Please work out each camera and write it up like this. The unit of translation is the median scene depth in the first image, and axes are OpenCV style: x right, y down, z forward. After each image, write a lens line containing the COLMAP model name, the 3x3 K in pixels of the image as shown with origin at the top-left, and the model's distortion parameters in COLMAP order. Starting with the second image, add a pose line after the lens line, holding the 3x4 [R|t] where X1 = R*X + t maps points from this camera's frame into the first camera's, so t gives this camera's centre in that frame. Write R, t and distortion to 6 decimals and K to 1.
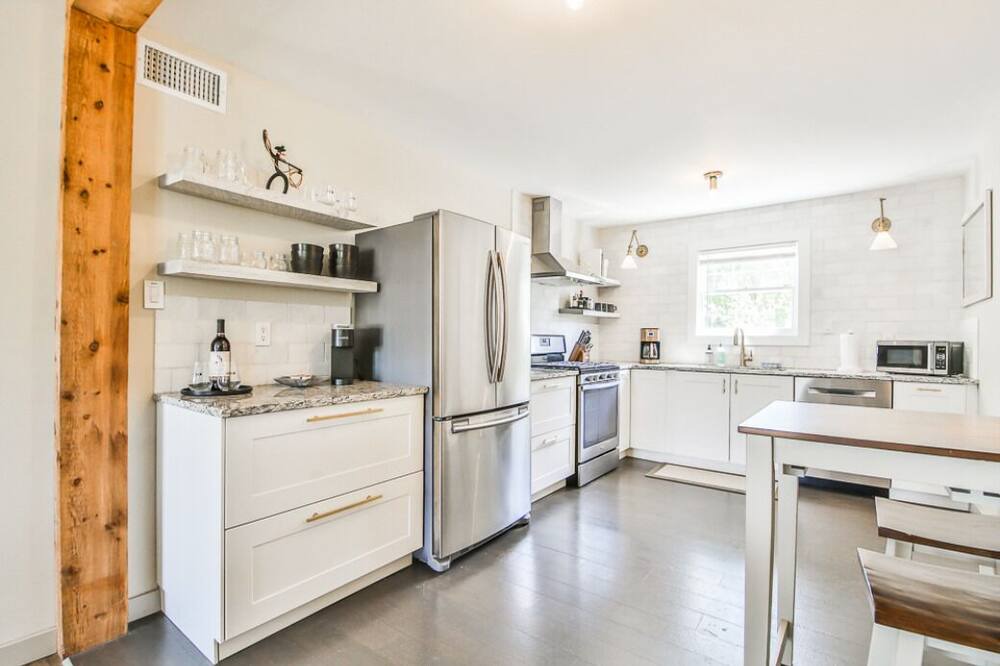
lens RADIAL K [[466.7, 0, 500.0], [0, 466.7, 333.0], [0, 0, 1]] dist [0.070228, 0.000058]
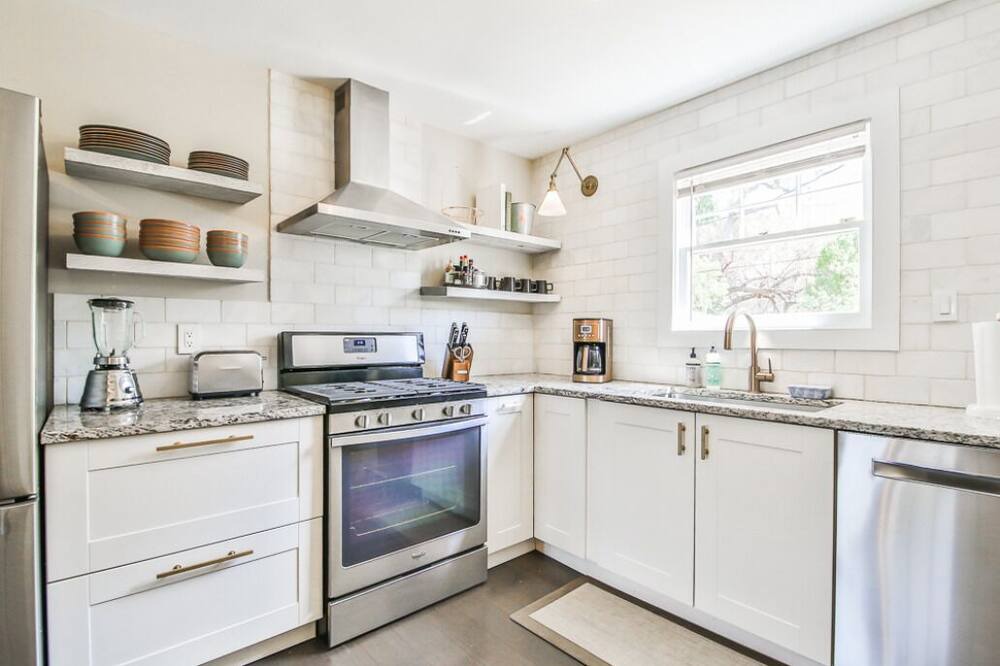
lens RADIAL K [[455.3, 0, 500.0], [0, 455.3, 333.0], [0, 0, 1]] dist [0.002808, 0.000436]
pose [[0.971445, -0.011338, -0.236995, 0.358685], [0.011382, 0.999935, -0.001180, 0.006810], [0.236993, -0.001552, 0.971510, 0.469828]]
